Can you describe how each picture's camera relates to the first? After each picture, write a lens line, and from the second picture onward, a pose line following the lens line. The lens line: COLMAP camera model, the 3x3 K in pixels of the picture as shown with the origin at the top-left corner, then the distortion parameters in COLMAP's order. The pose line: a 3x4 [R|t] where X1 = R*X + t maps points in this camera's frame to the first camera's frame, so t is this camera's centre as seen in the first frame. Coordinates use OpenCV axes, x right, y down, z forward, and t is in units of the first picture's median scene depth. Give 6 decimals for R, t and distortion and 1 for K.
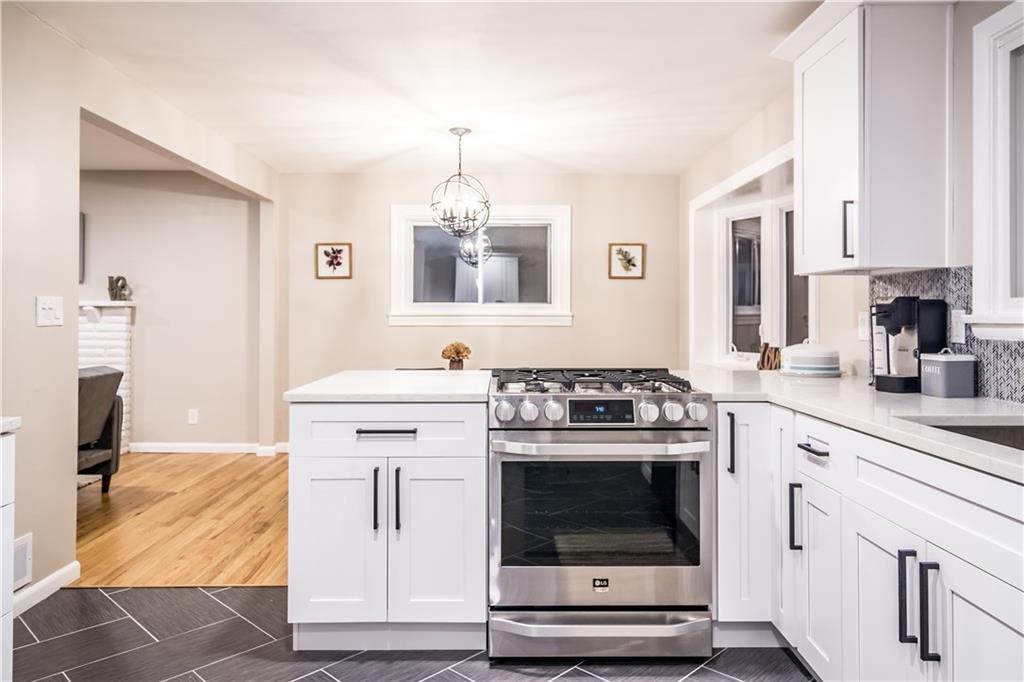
lens RADIAL K [[701.9, 0, 507.4], [0, 701.9, 306.3], [0, 0, 1]] dist [0.012716, 0.000095]
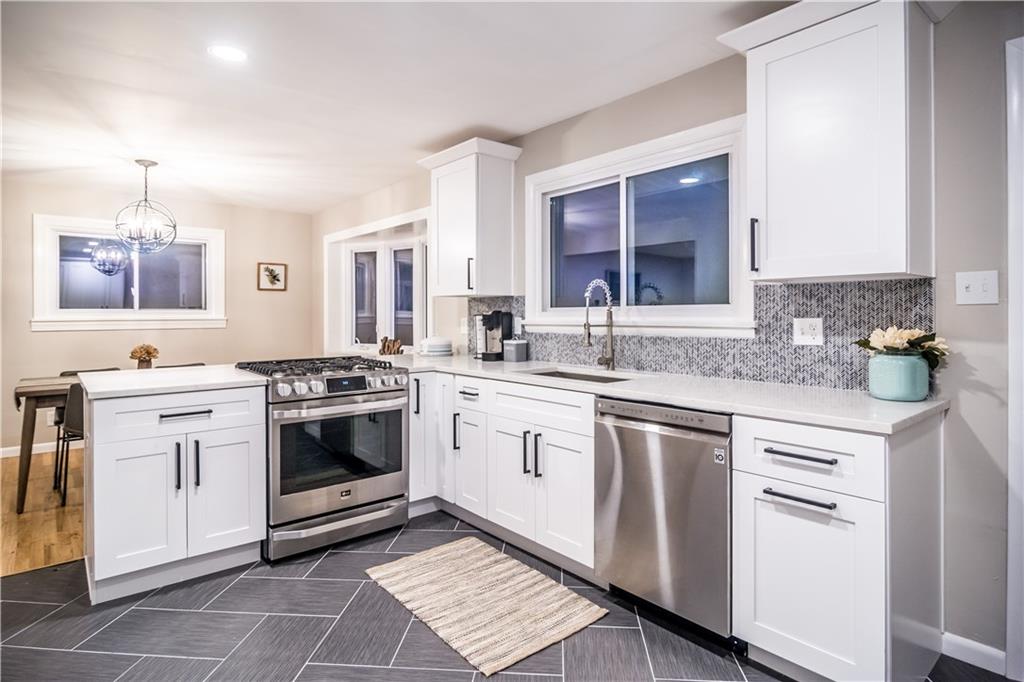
lens RADIAL K [[553.1, 0, 512.0], [0, 553.1, 312.8], [0, 0, 1]] dist [-0.006206, -0.002214]
pose [[0.769077, -0.003650, 0.639146, -0.358090], [-0.003009, 0.999952, 0.009330, -0.022044], [-0.639149, -0.009099, 0.769029, -0.177780]]
